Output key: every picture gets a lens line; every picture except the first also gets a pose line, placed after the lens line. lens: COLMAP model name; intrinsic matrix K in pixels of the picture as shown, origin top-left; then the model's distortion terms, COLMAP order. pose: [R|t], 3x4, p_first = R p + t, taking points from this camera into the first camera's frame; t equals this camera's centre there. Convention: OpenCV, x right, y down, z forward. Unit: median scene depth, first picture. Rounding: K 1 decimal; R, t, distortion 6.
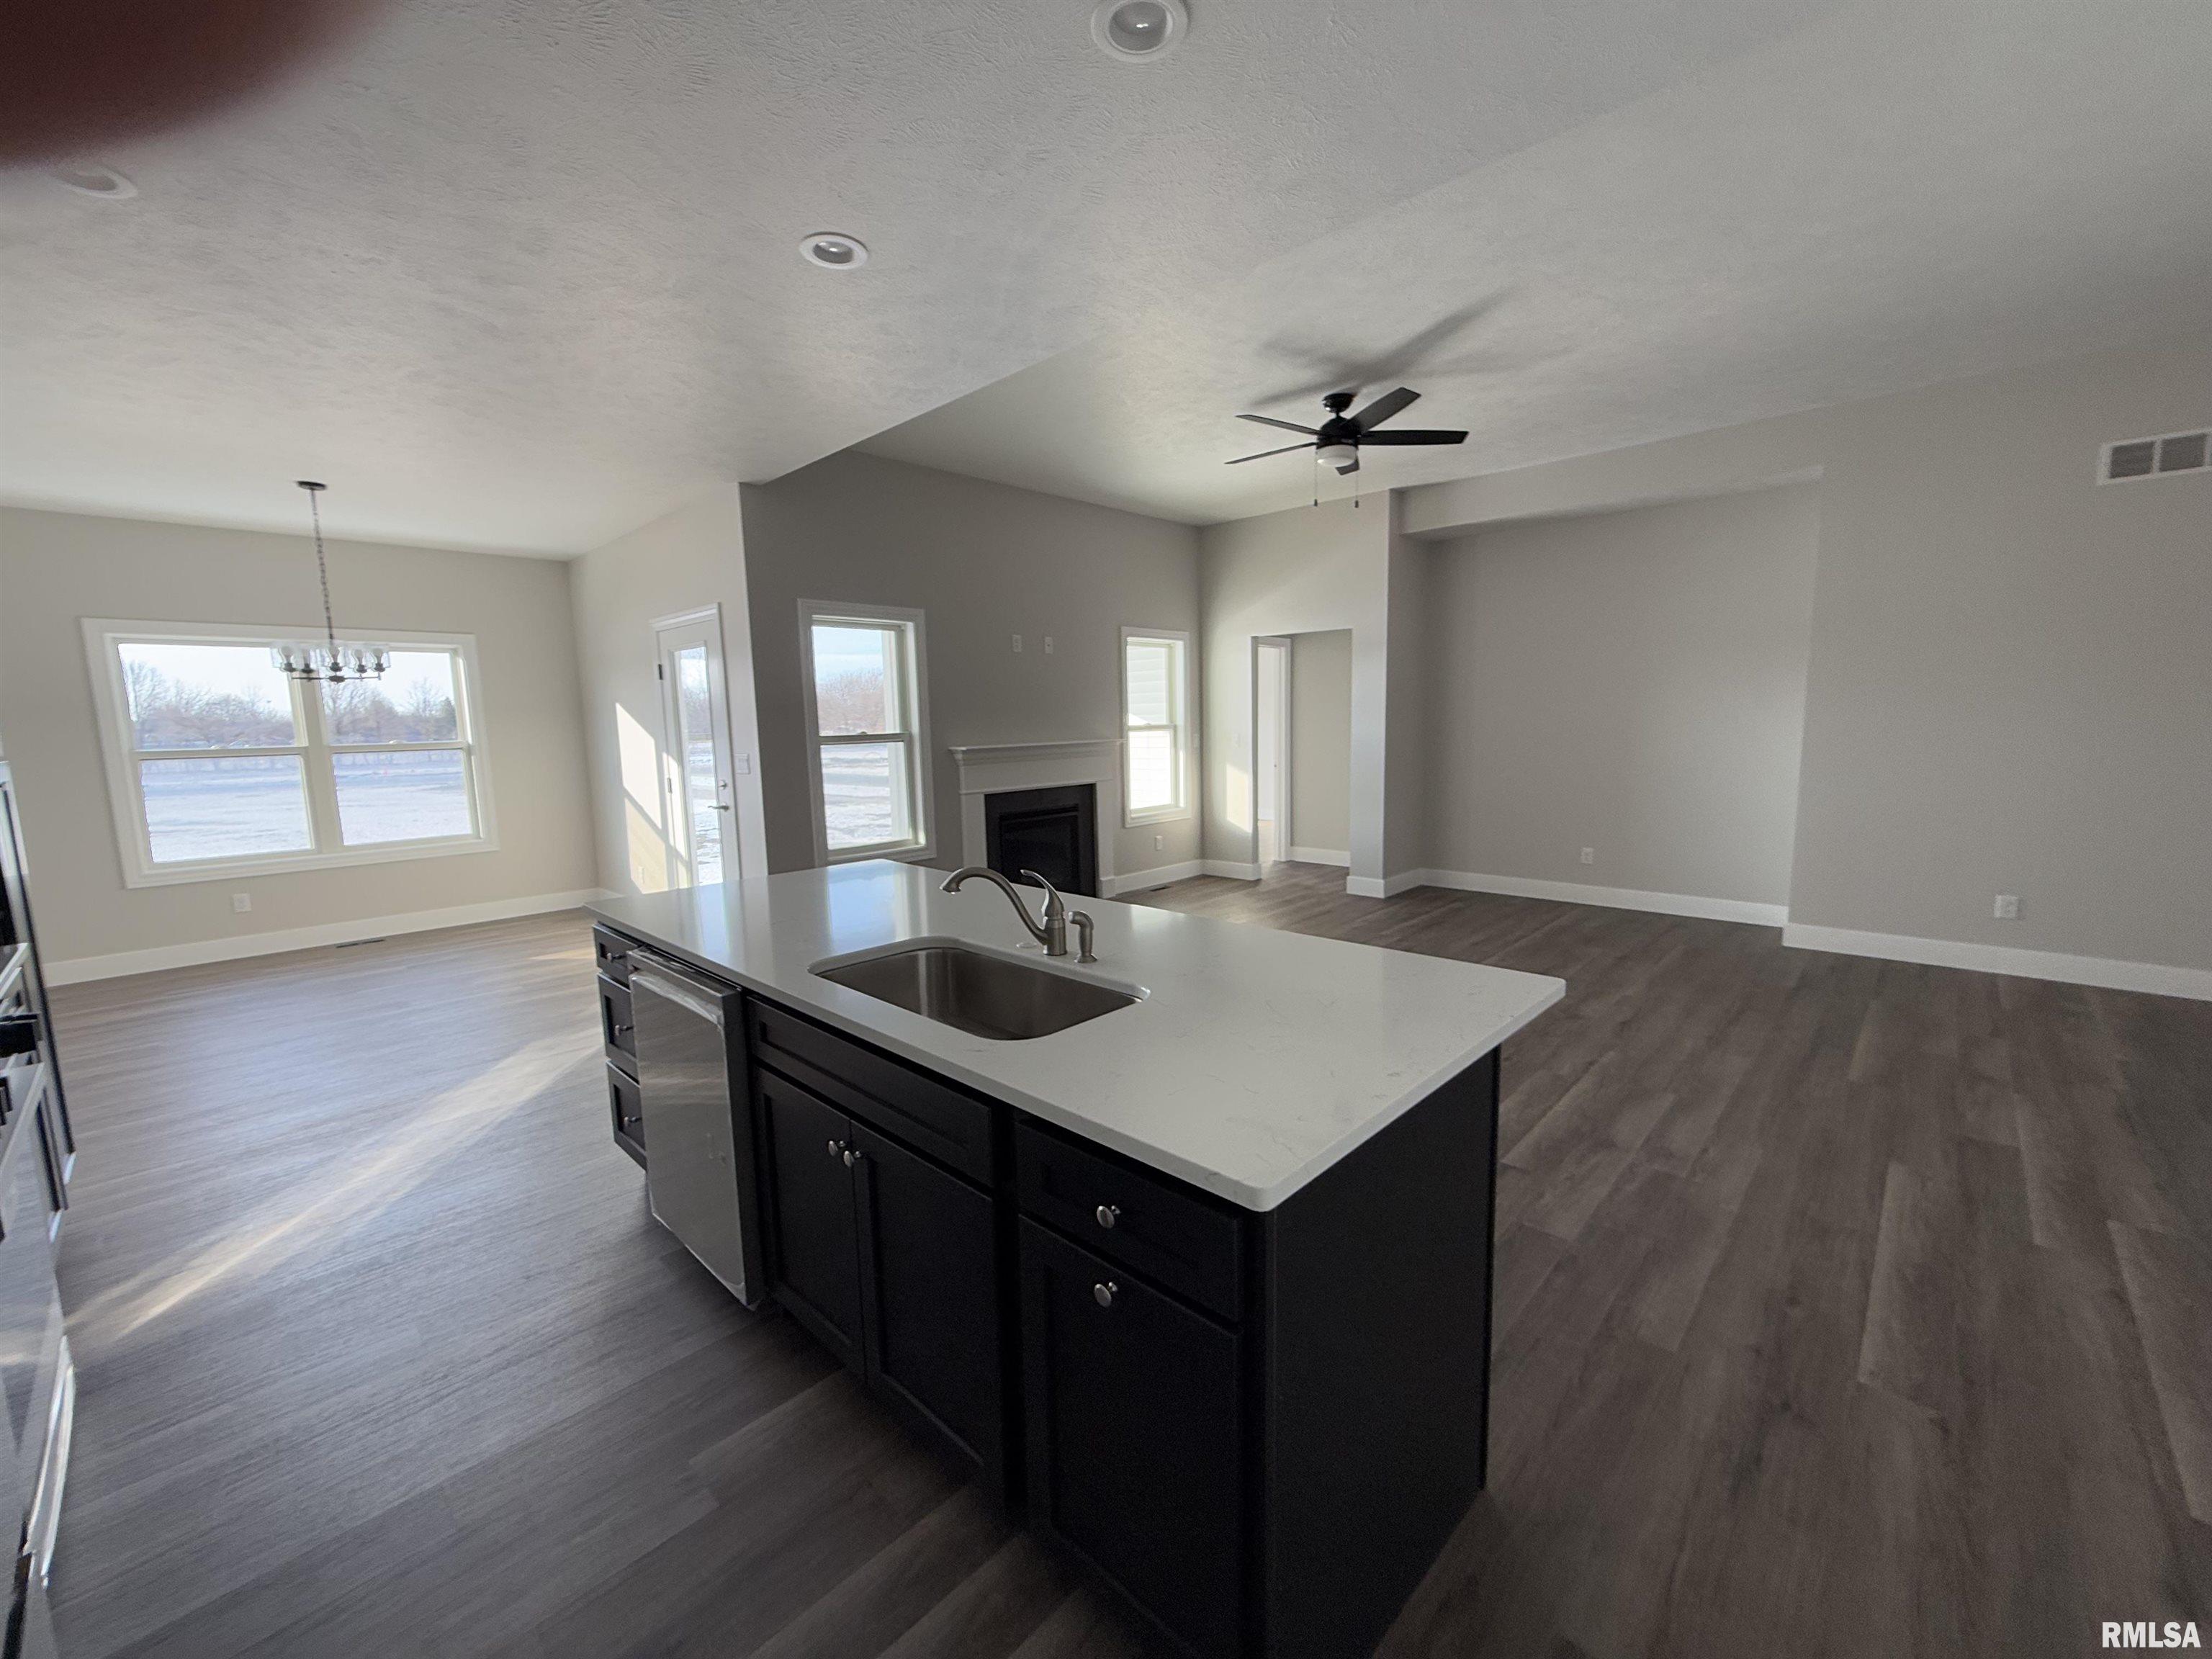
lens RADIAL K [[881.3, 0, 1099.6], [0, 881.3, 829.0], [0, 0, 1]] dist [-0.001449, 0.000311]
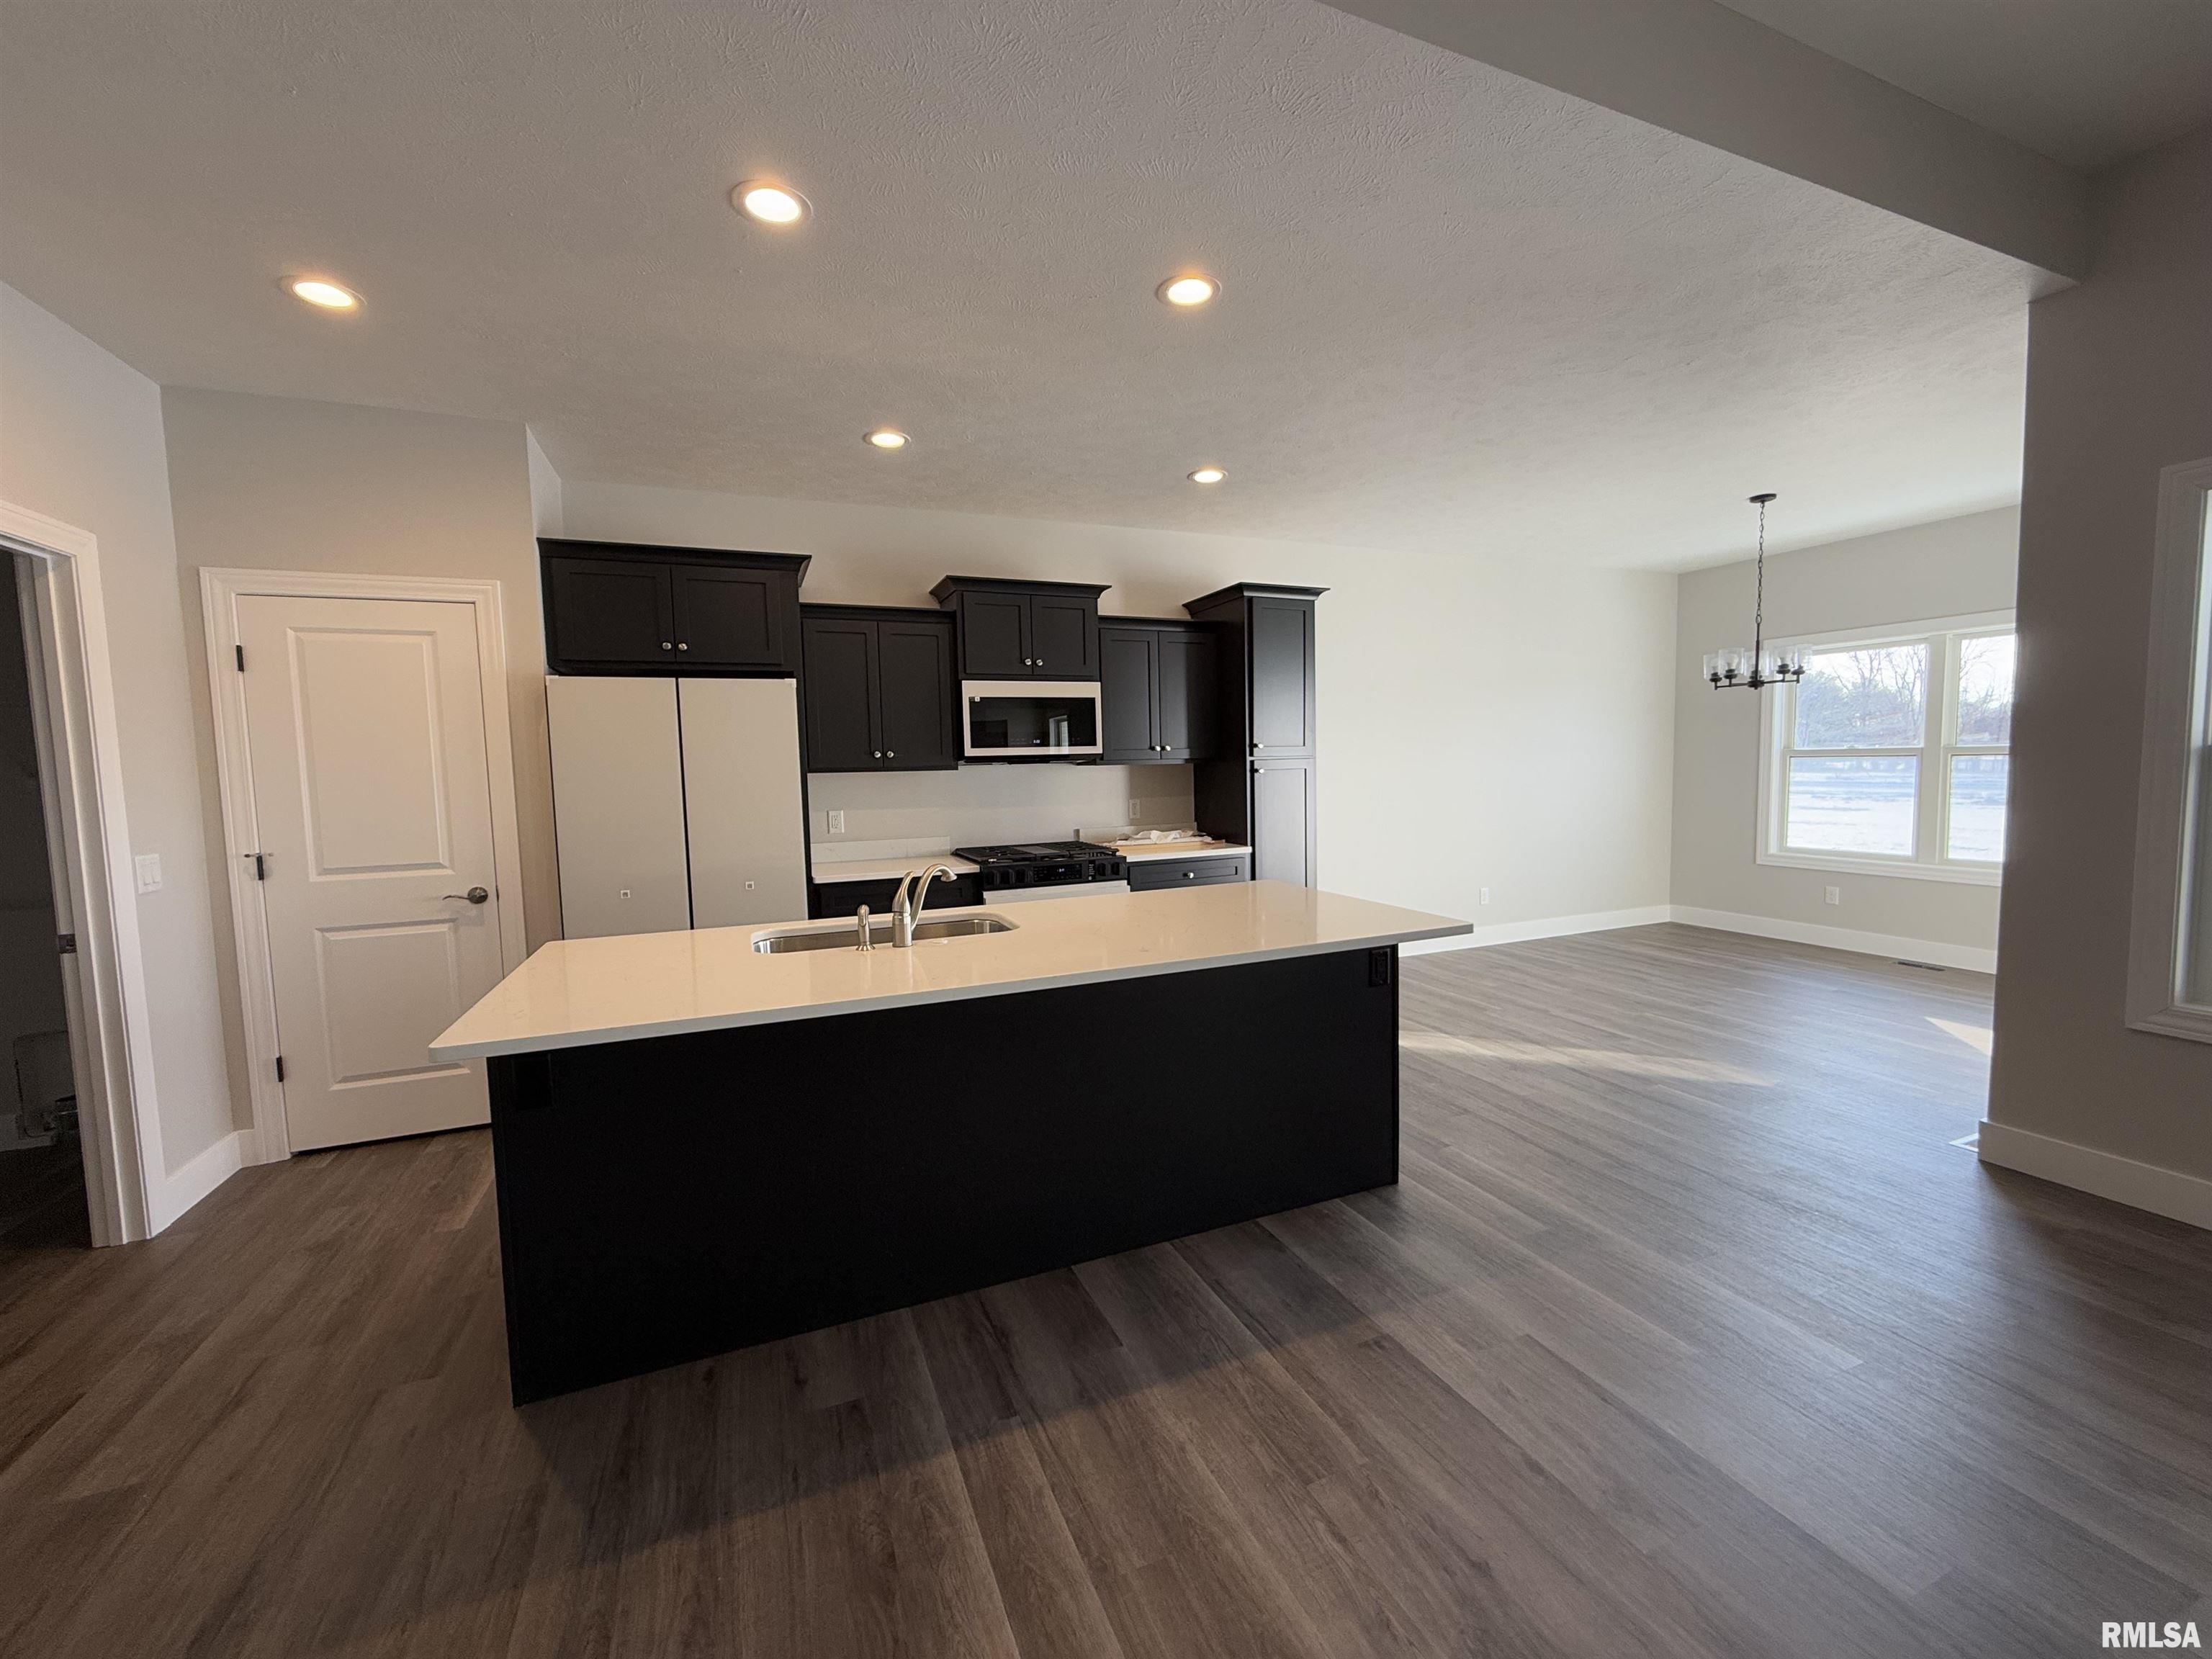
lens RADIAL K [[881.3, 0, 1099.6], [0, 881.3, 829.0], [0, 0, 1]] dist [-0.001449, 0.000311]
pose [[-0.398551, 0.100531, -0.911620, 0.322969], [-0.083590, 0.985856, 0.145262, -0.073647], [0.913329, 0.134097, -0.384511, 0.593646]]
